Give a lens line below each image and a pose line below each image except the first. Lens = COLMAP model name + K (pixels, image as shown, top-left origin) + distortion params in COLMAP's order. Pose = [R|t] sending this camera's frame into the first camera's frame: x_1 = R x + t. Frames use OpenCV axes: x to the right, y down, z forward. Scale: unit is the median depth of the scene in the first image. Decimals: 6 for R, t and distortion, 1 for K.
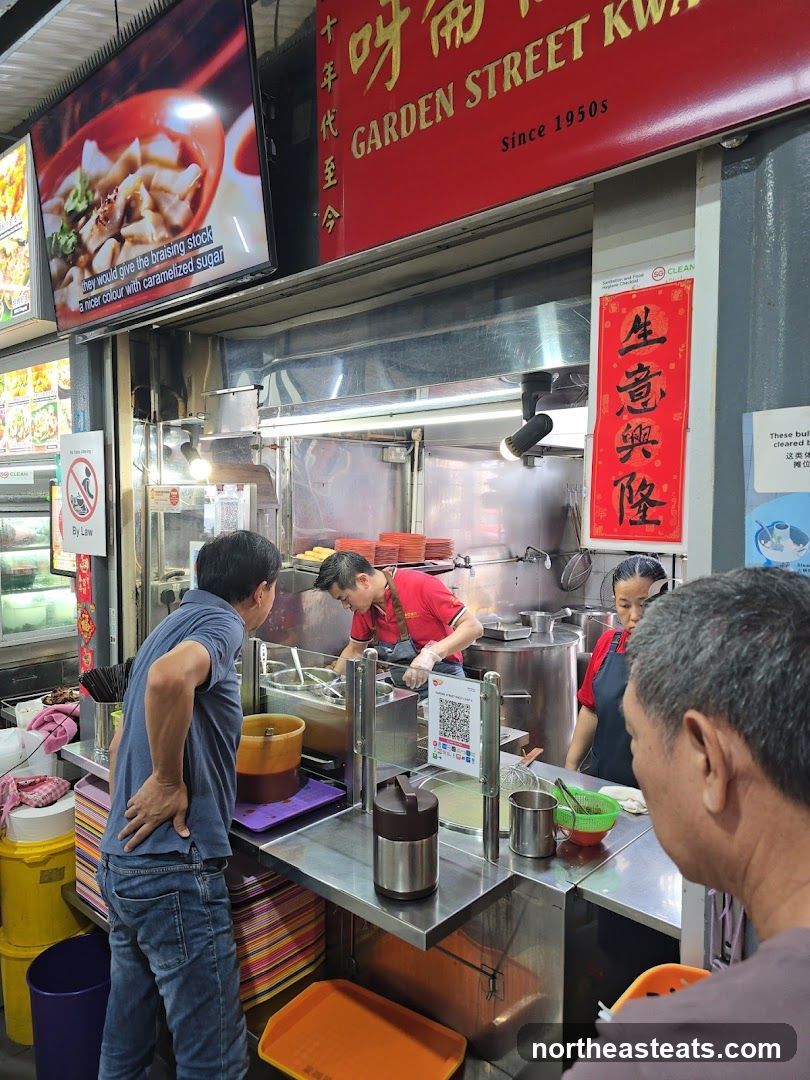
lens RADIAL K [[720.7, 0, 405.0], [0, 720.7, 540.0], [0, 0, 1]] dist [0.052319, -0.066686]
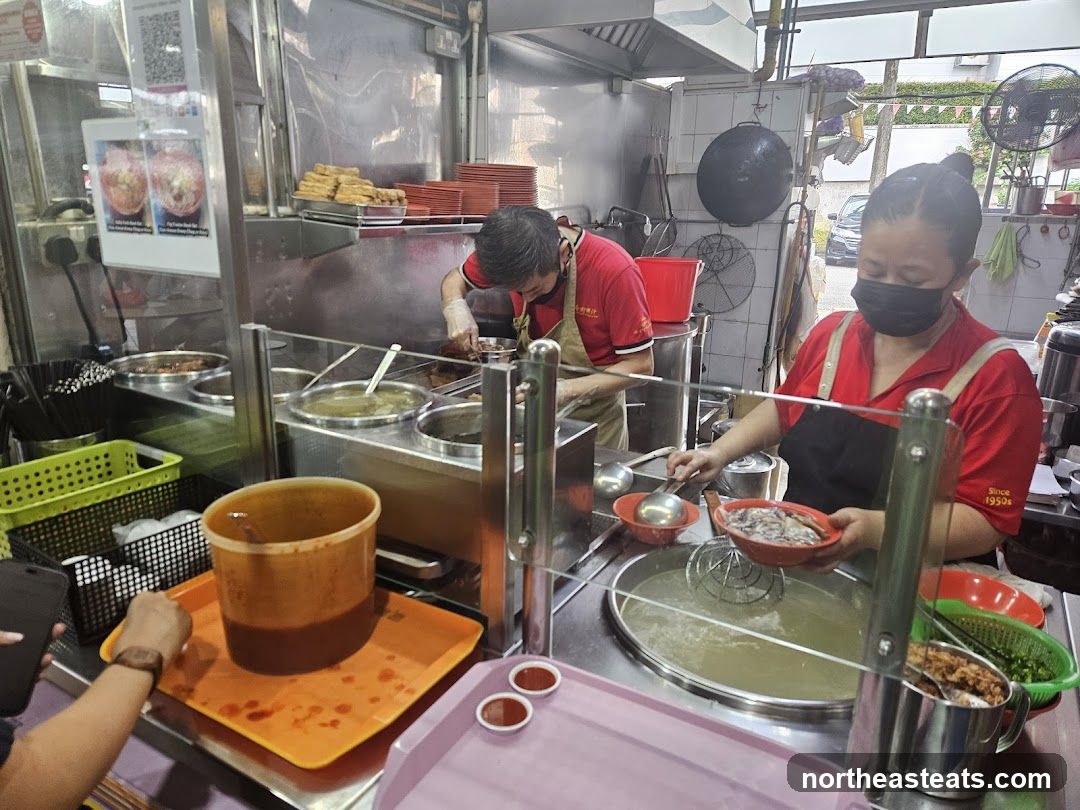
lens RADIAL K [[758.0, 0, 521.9], [0, 758.0, 412.5], [0, 0, 1]] dist [0.059816, 0.001470]
pose [[0.987268, -0.040026, 0.153949, -0.169476], [0.003488, 0.973038, 0.230617, 0.113724], [-0.159029, -0.227144, 0.960789, 0.702311]]
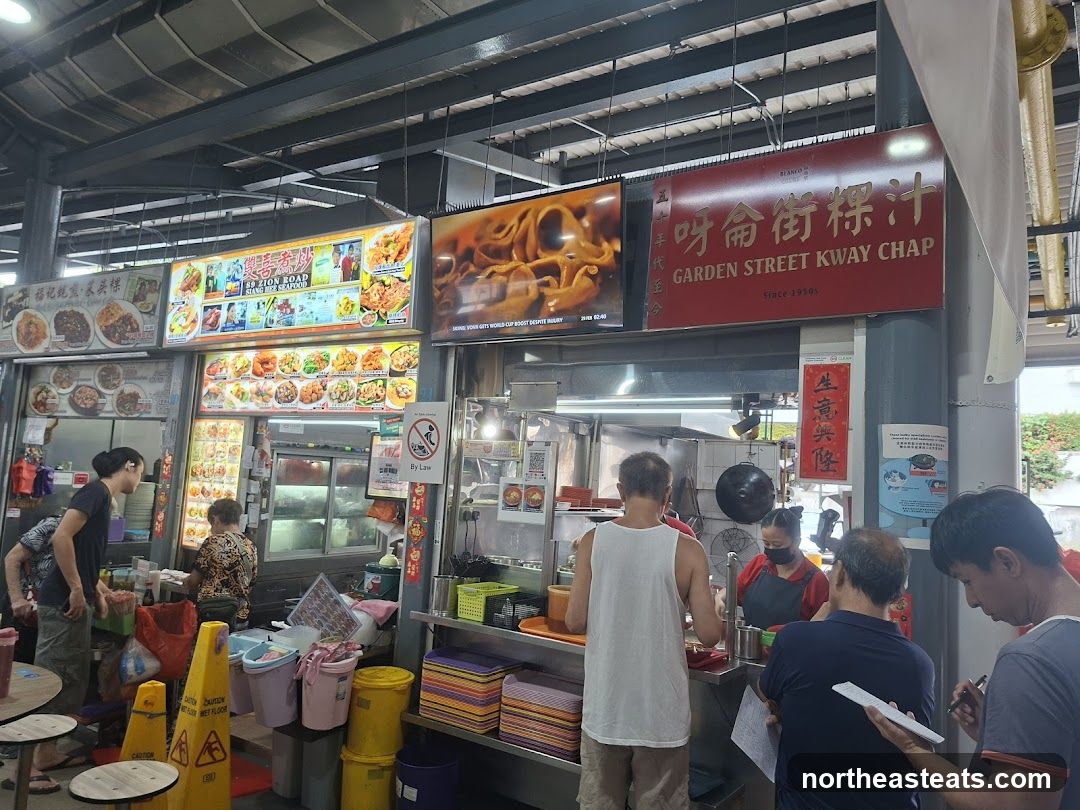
lens RADIAL K [[720.7, 0, 540.0], [0, 720.7, 405.0], [0, 0, 1]] dist [0.052319, -0.066686]
pose [[0.992428, 0.070548, 0.100542, -0.620097], [-0.054460, 0.986472, -0.154619, 0.135103], [-0.110090, 0.147972, 0.982845, -0.869915]]
